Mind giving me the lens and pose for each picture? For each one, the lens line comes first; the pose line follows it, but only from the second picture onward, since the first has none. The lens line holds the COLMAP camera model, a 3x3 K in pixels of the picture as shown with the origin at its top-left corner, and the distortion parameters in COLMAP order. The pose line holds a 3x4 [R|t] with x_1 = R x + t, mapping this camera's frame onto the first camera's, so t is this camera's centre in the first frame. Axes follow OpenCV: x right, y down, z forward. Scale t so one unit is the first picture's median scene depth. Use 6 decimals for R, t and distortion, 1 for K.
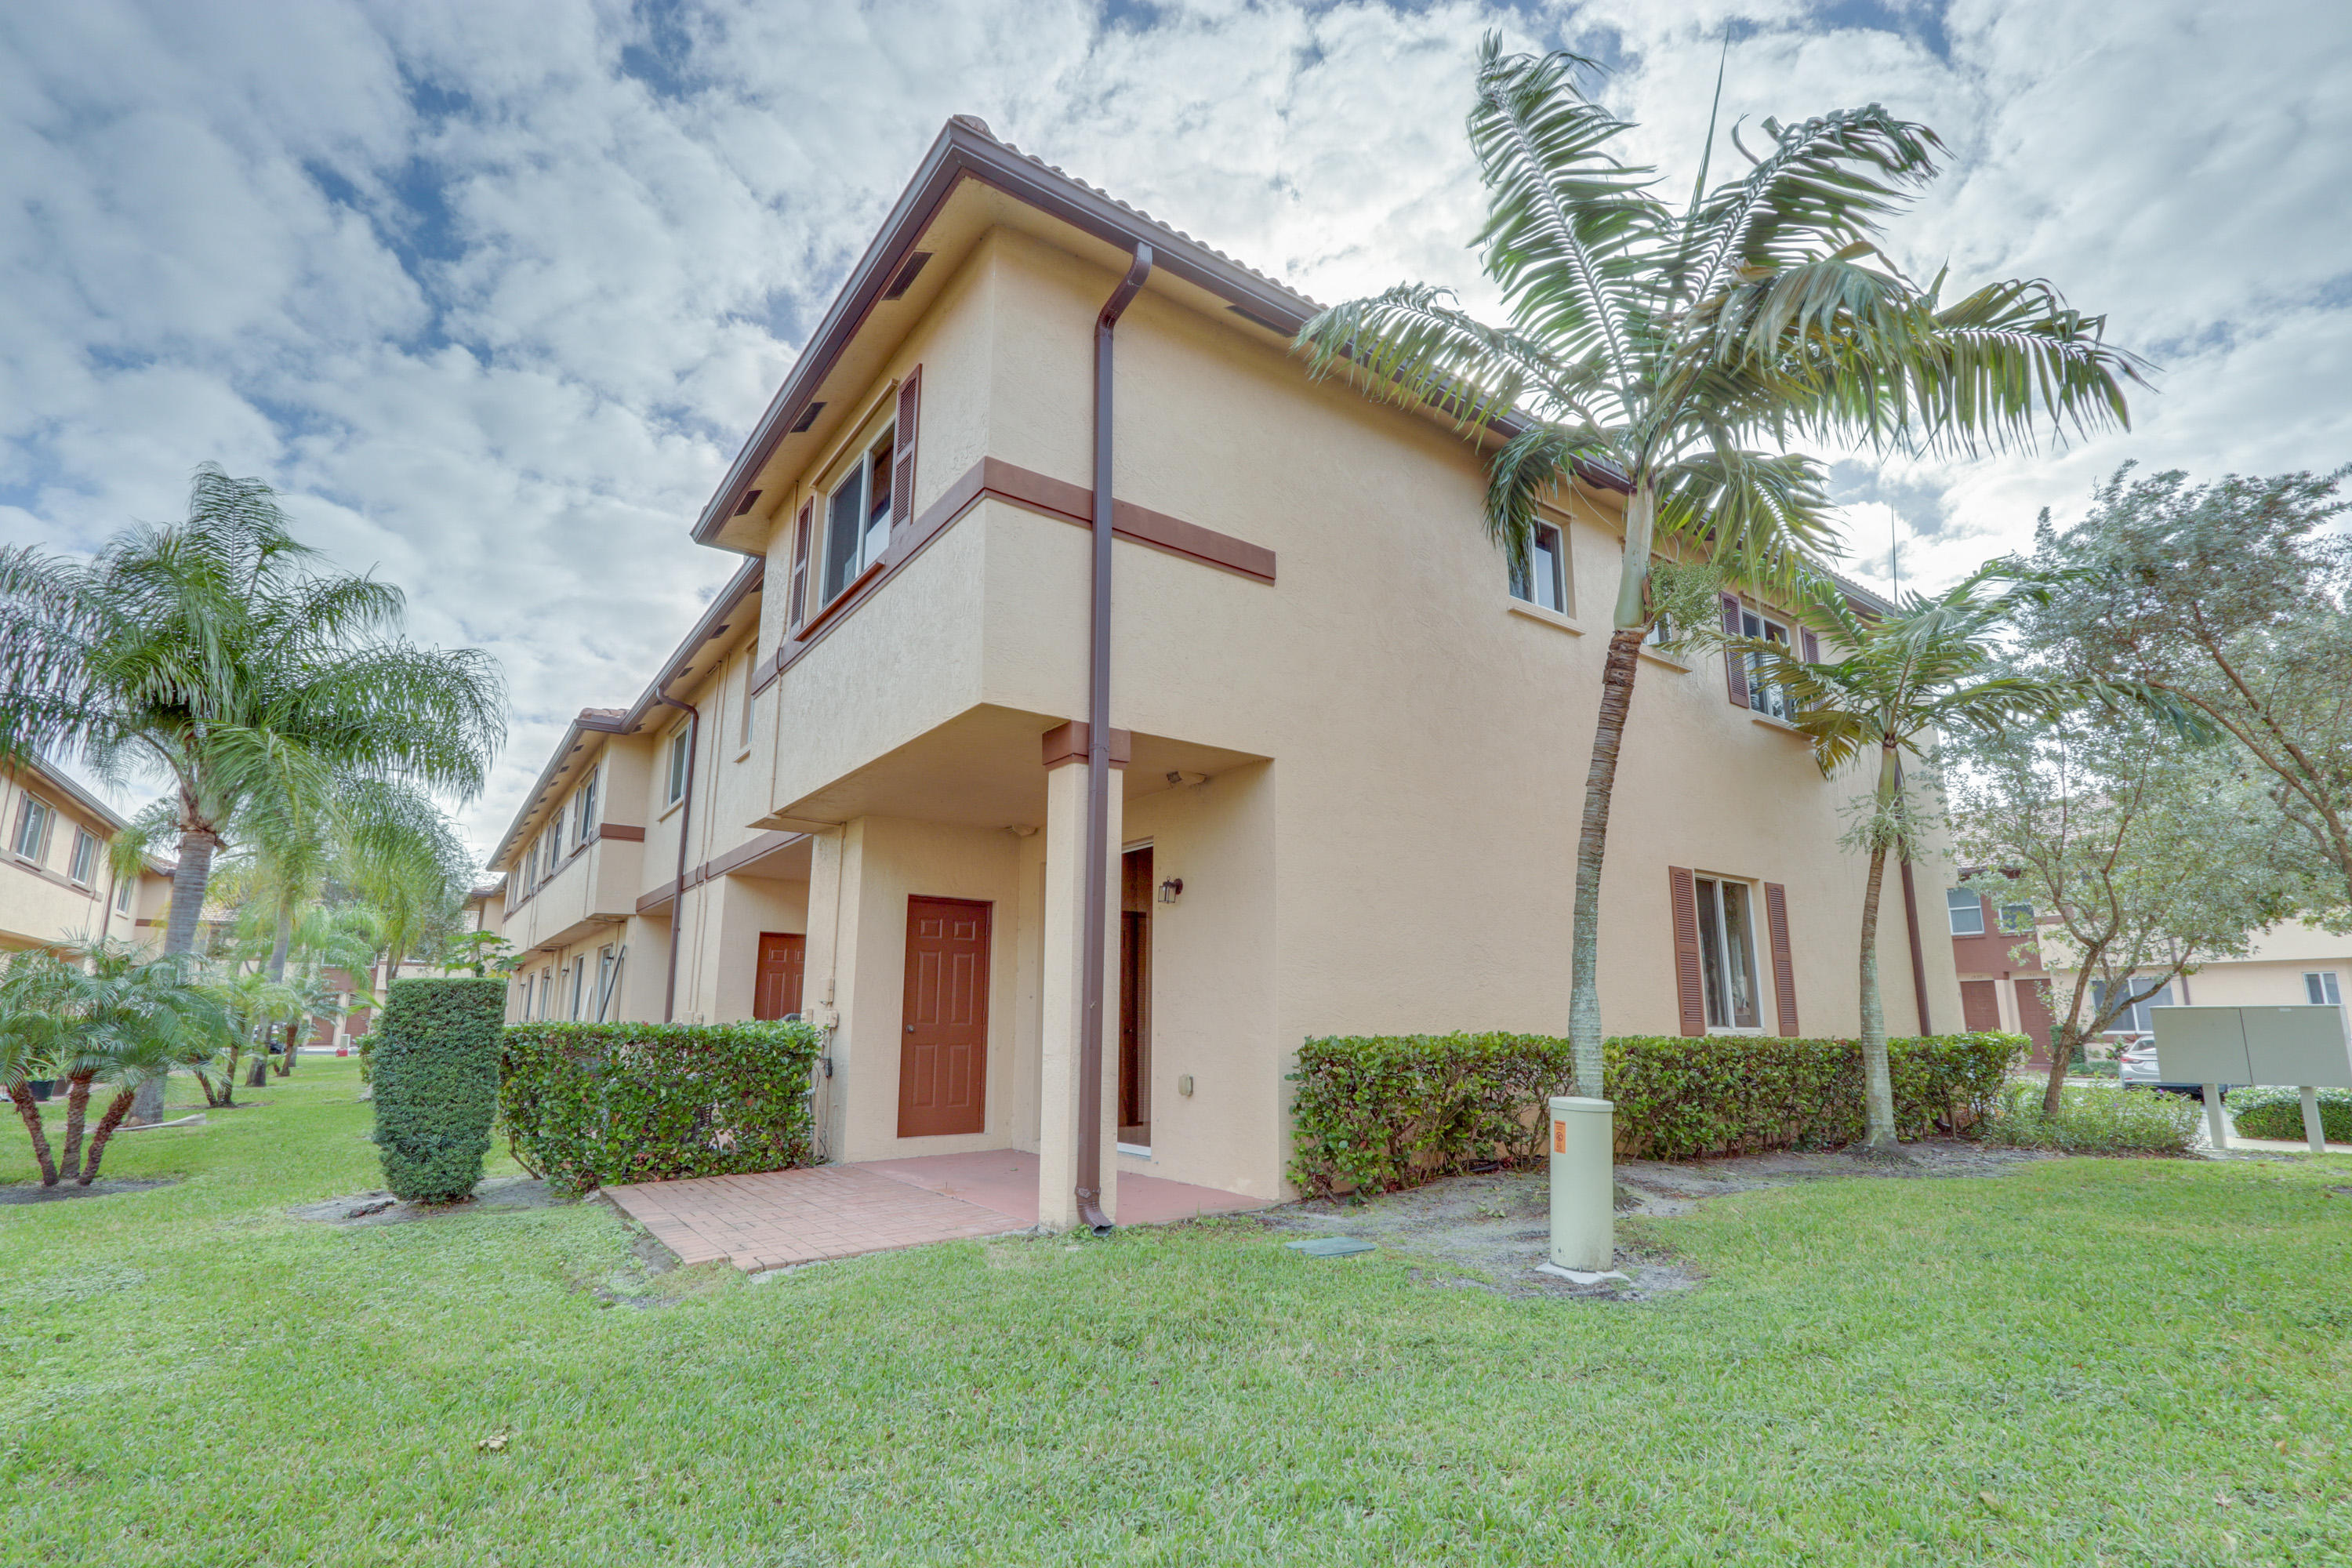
lens RADIAL K [[1083.0, 0, 1178.7], [0, 1083.0, 803.2], [0, 0, 1]] dist [-0.020531, 0.003909]
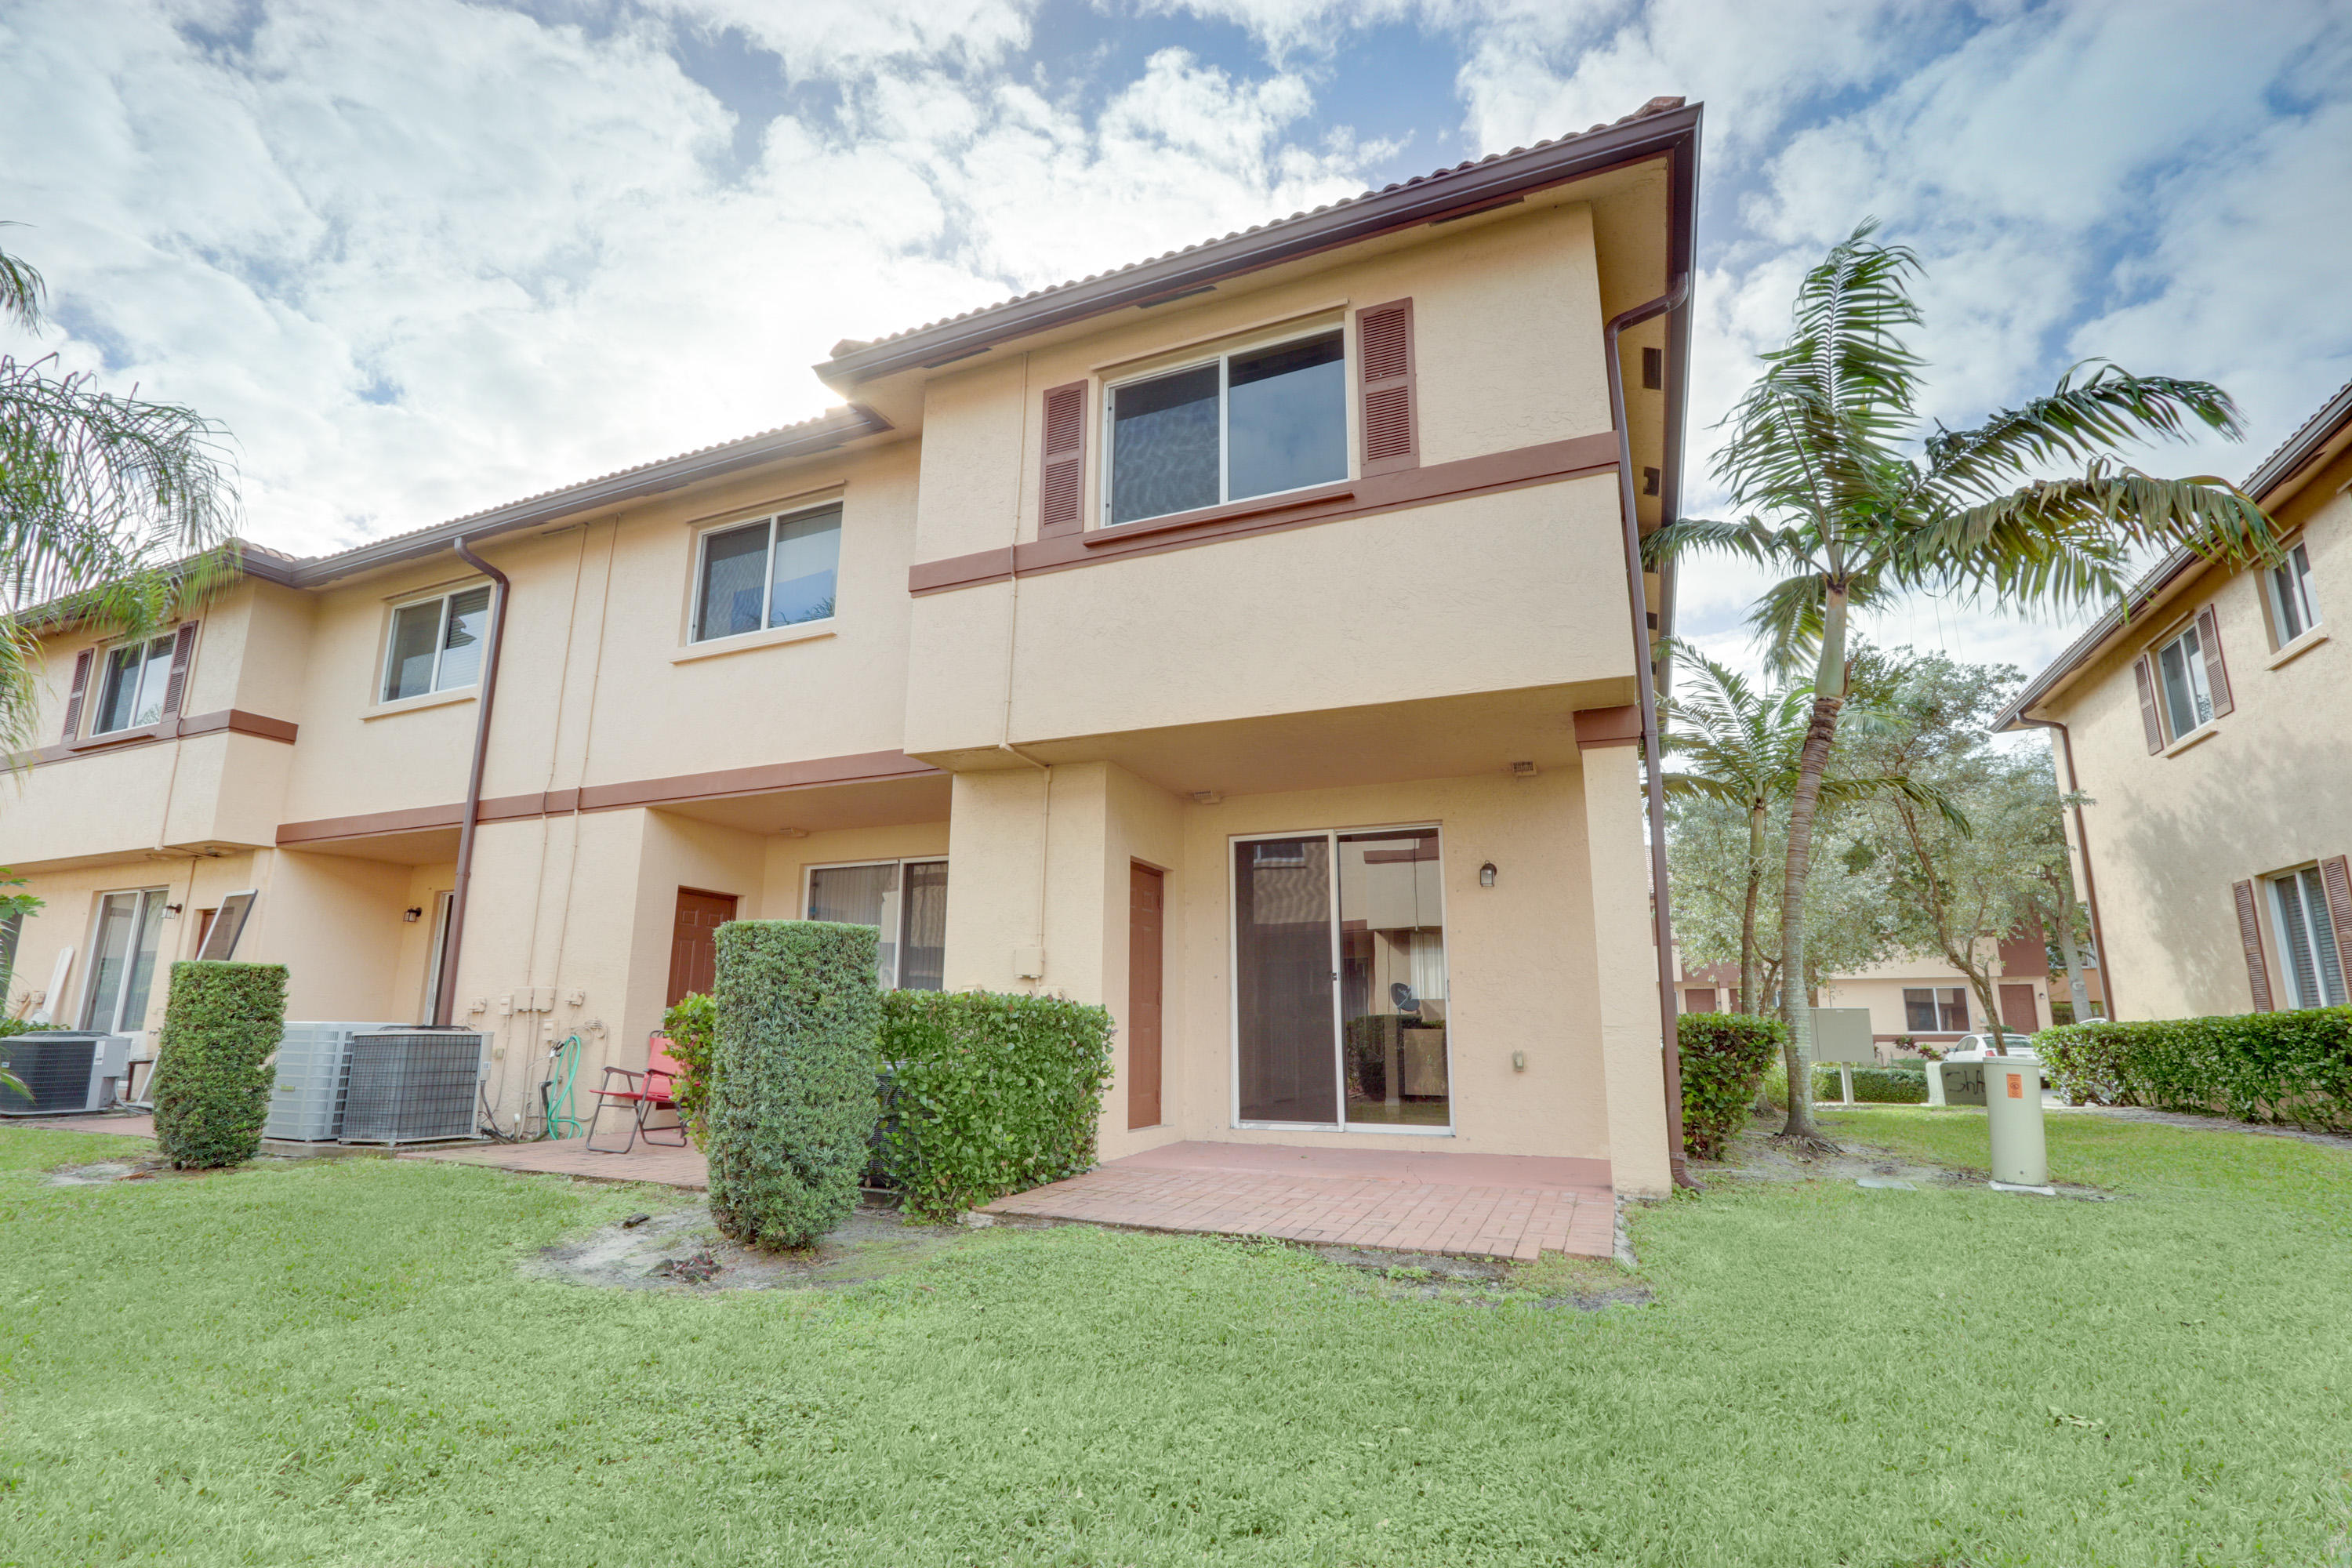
lens RADIAL K [[1083.0, 0, 1181.9], [0, 1083.0, 803.3], [0, 0, 1]] dist [-0.020531, 0.003909]
pose [[0.857186, 0.101342, 0.504938, -0.793641], [-0.103355, 0.994352, -0.024113, 0.070933], [-0.504530, -0.031518, 0.862819, 0.243501]]
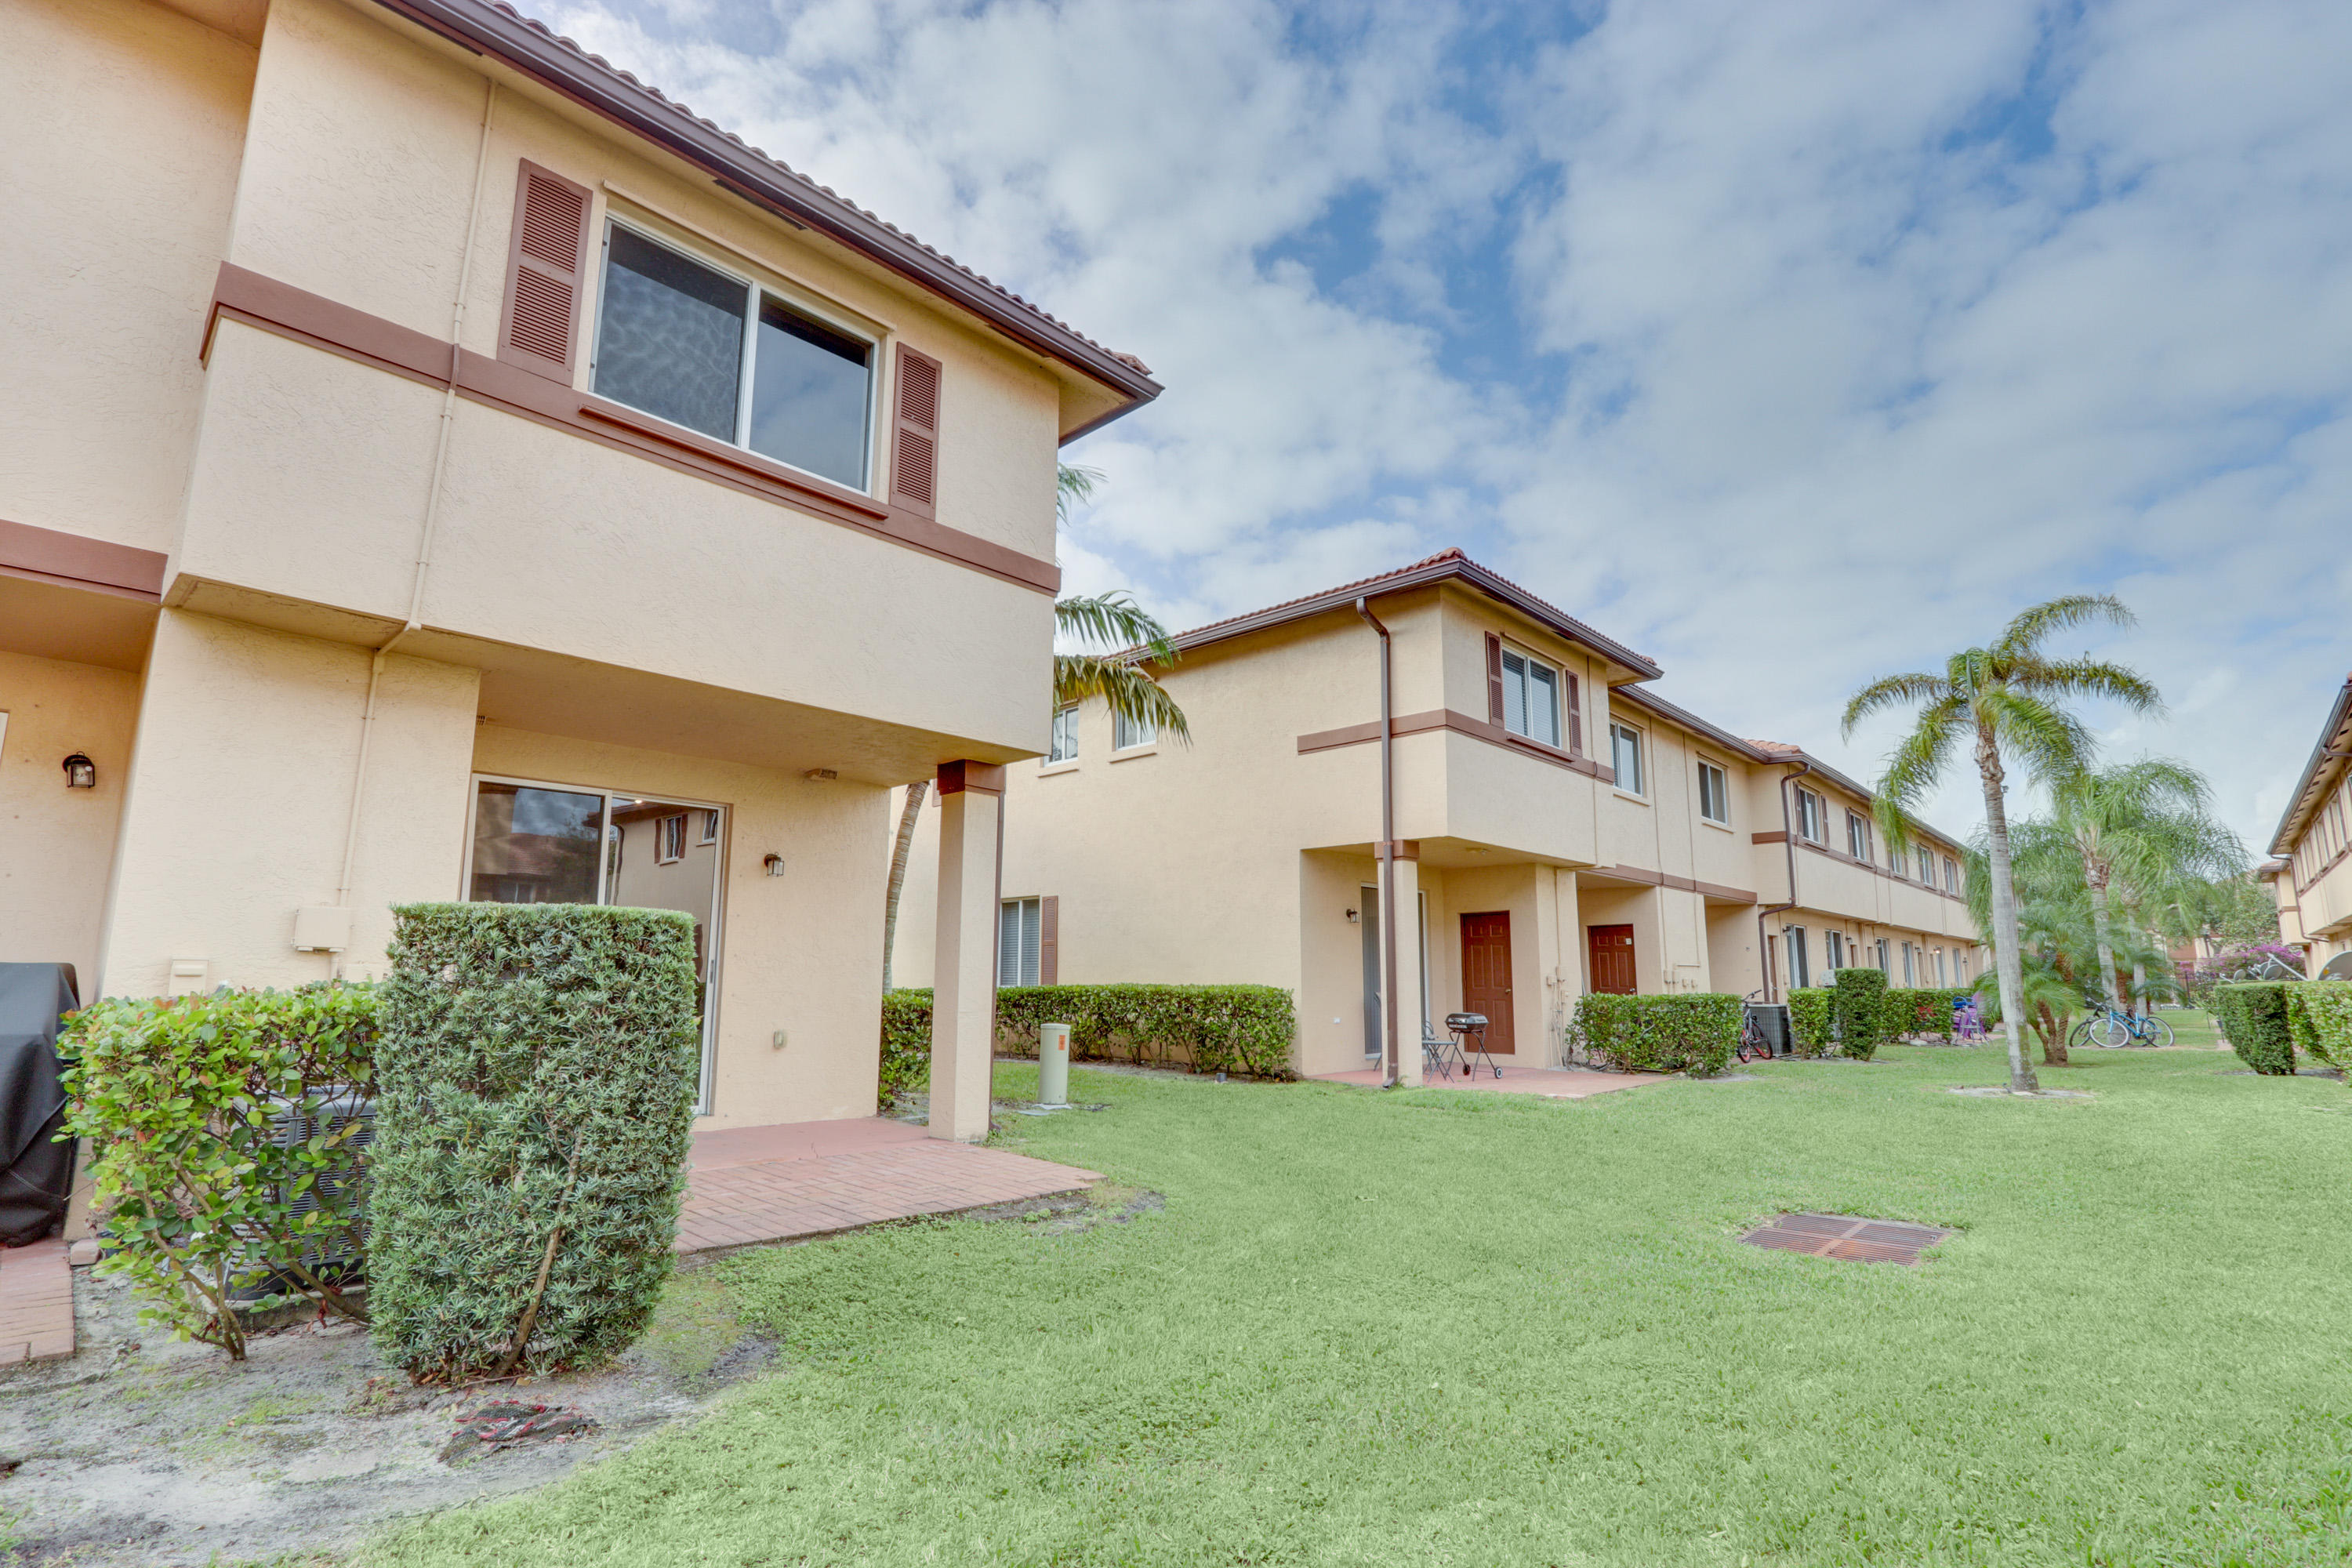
lens RADIAL K [[1083.0, 0, 1177.4], [0, 1083.0, 800.2], [0, 0, 1]] dist [-0.020531, 0.003909]
pose [[-0.189934, 0.153671, 0.969696, -1.168280], [-0.212027, 0.957948, -0.193339, 0.145540], [-0.958629, -0.242323, -0.149364, 0.775257]]
